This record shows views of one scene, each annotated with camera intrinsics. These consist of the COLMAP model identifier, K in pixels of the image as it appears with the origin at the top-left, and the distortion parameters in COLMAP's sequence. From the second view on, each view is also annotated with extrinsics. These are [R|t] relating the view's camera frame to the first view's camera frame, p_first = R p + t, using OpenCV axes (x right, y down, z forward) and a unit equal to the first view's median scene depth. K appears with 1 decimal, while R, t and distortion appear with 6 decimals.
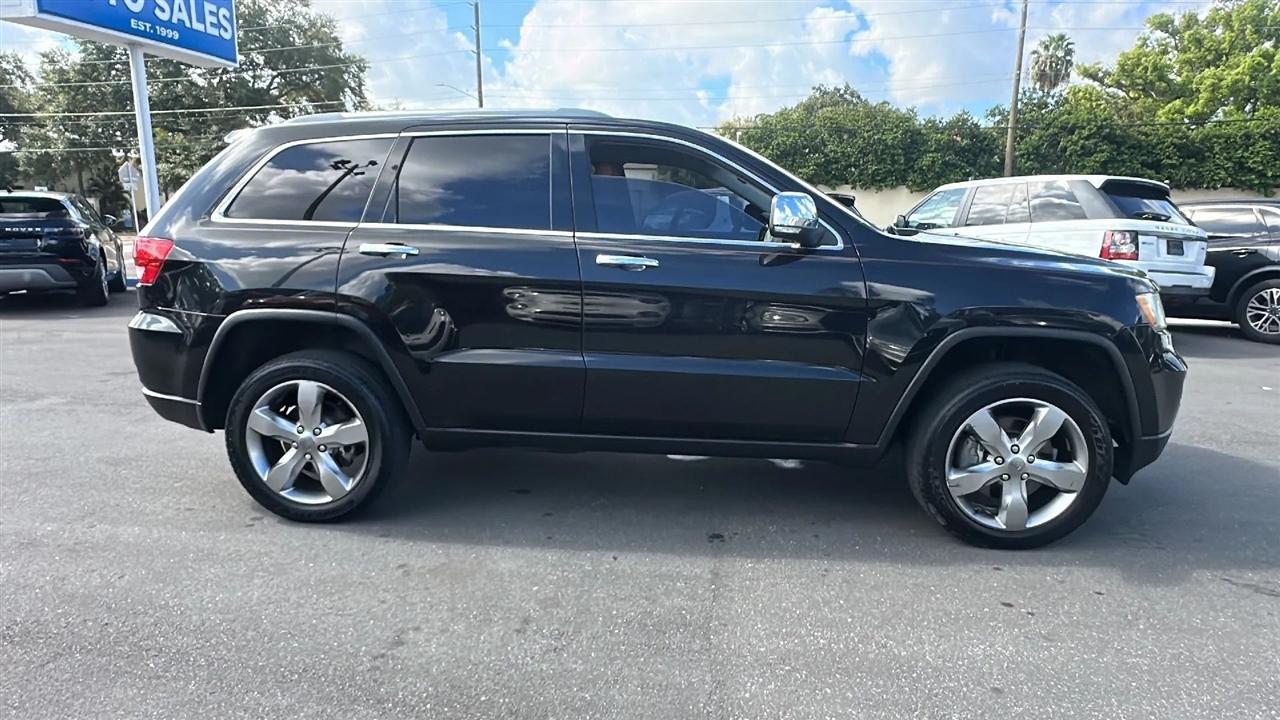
lens RADIAL K [[995.1, 0, 724.9], [0, 995.1, 346.2], [0, 0, 1]] dist [0.005067, -0.009261]
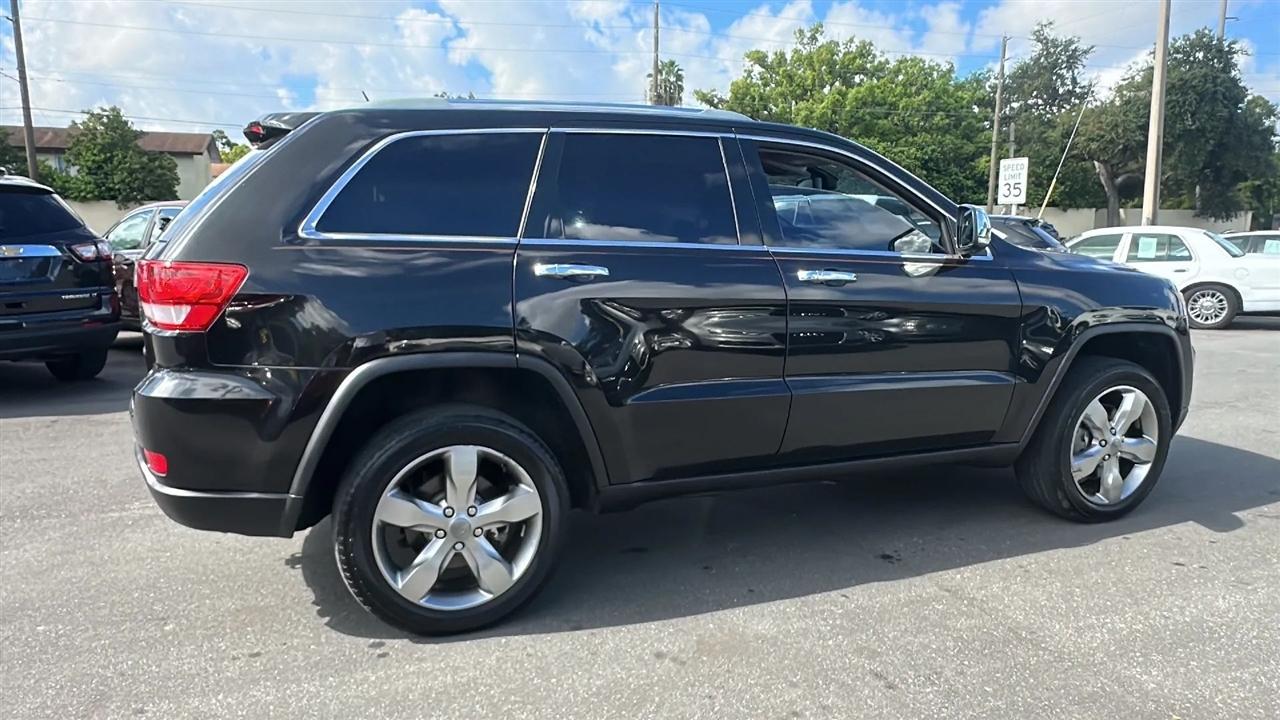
lens RADIAL K [[995.1, 0, 724.9], [0, 995.1, 346.2], [0, 0, 1]] dist [0.005067, -0.009261]
pose [[0.849718, -0.065346, 0.523172, -0.204867], [0.073718, 0.997267, 0.004832, -0.009759], [-0.522058, 0.034461, 0.852213, 0.077788]]
